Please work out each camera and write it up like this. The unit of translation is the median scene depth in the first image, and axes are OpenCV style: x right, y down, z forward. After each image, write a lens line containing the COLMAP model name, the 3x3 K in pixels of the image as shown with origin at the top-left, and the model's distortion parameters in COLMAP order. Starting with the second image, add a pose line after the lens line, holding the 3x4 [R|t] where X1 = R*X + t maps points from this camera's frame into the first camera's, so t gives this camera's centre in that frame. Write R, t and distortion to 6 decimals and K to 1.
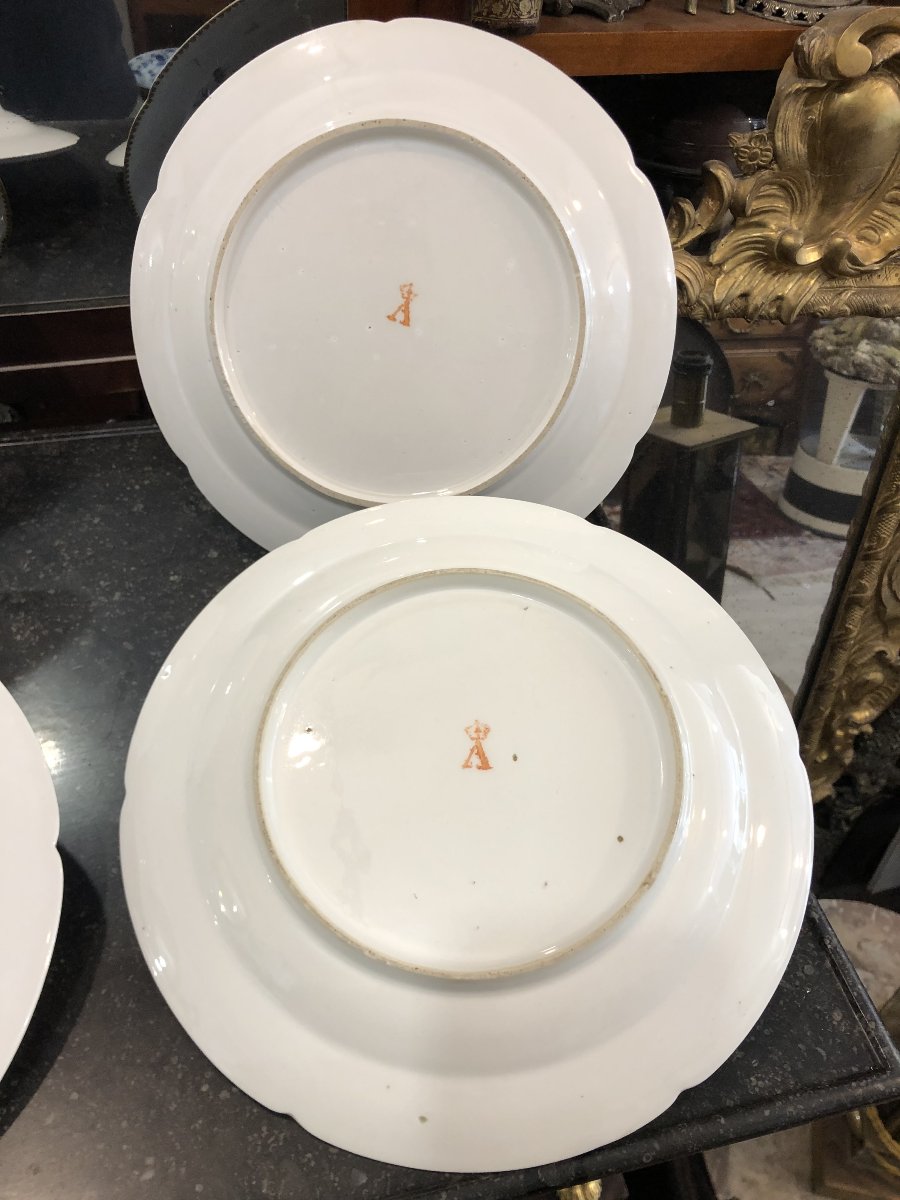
lens RADIAL K [[989.1, 0, 452.7], [0, 989.1, 593.5], [0, 0, 1]] dist [0.027804, -0.029287]
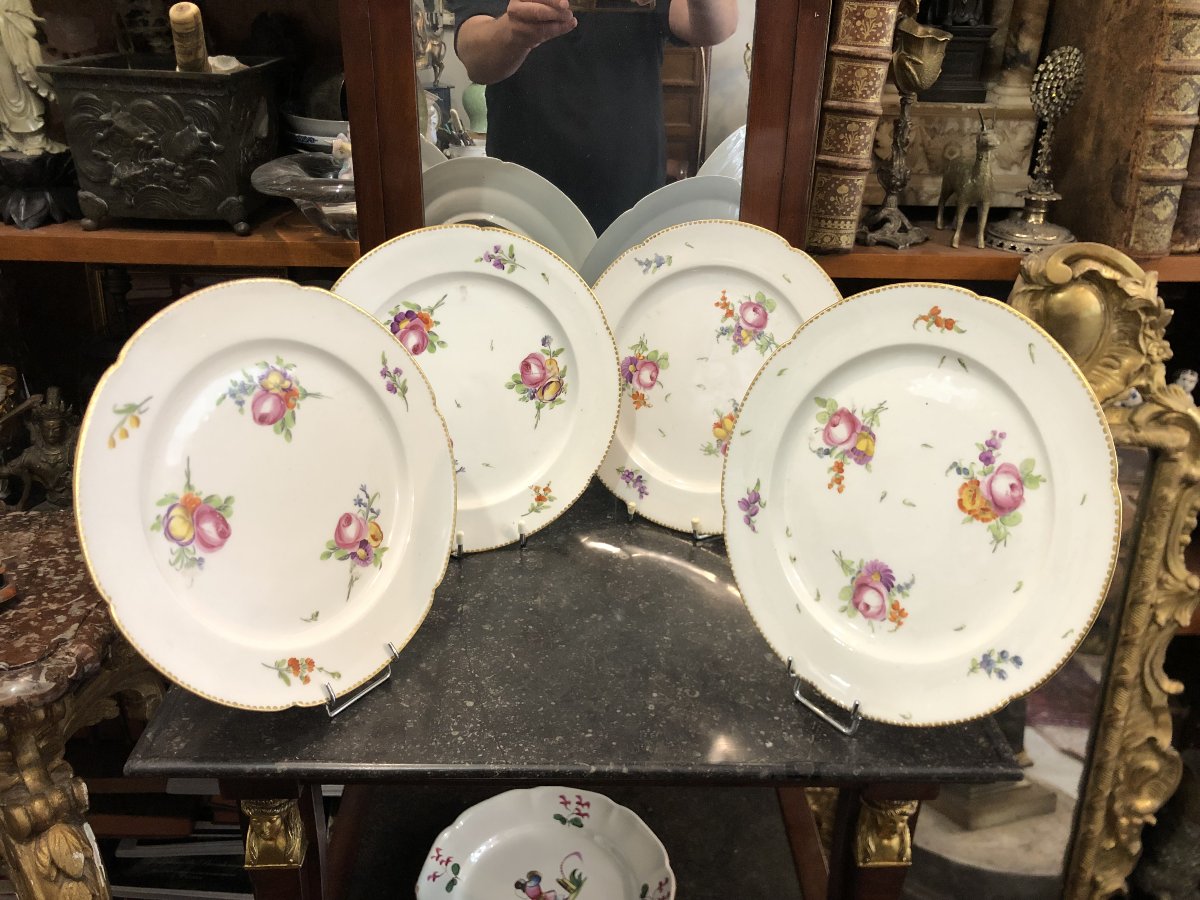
lens RADIAL K [[989.1, 0, 612.3], [0, 989.1, 438.5], [0, 0, 1]] dist [0.027804, -0.029287]
pose [[0.977967, 0.061397, -0.199525, 0.038983], [-0.128007, 0.931371, -0.340825, 0.306457], [0.164906, 0.358856, 0.918710, -0.429261]]
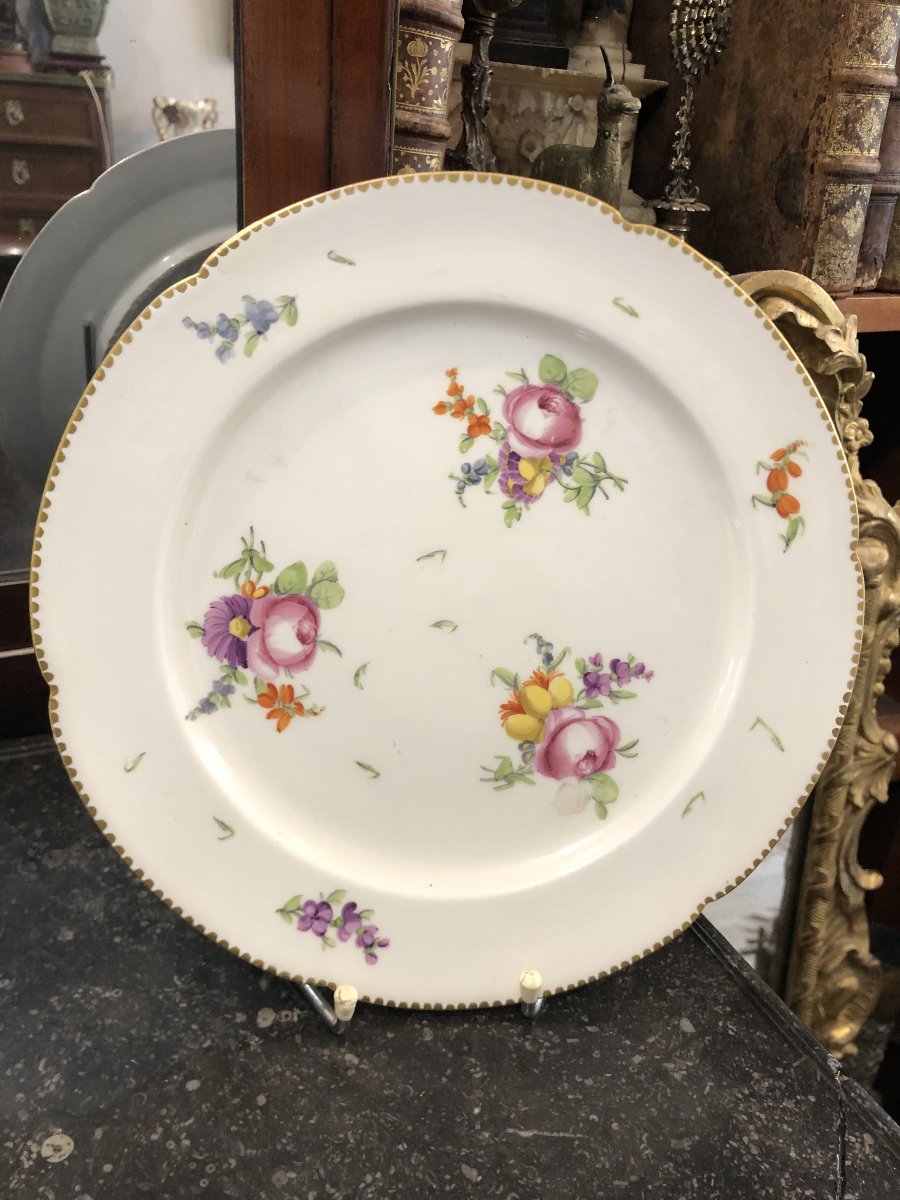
lens RADIAL K [[989.1, 0, 447.0], [0, 989.1, 582.7], [0, 0, 1]] dist [0.027804, -0.029287]
pose [[0.982502, -0.064395, 0.174763, -0.068069], [0.118105, 0.940956, -0.317257, -0.015049], [-0.144015, 0.332346, 0.932097, 0.197271]]
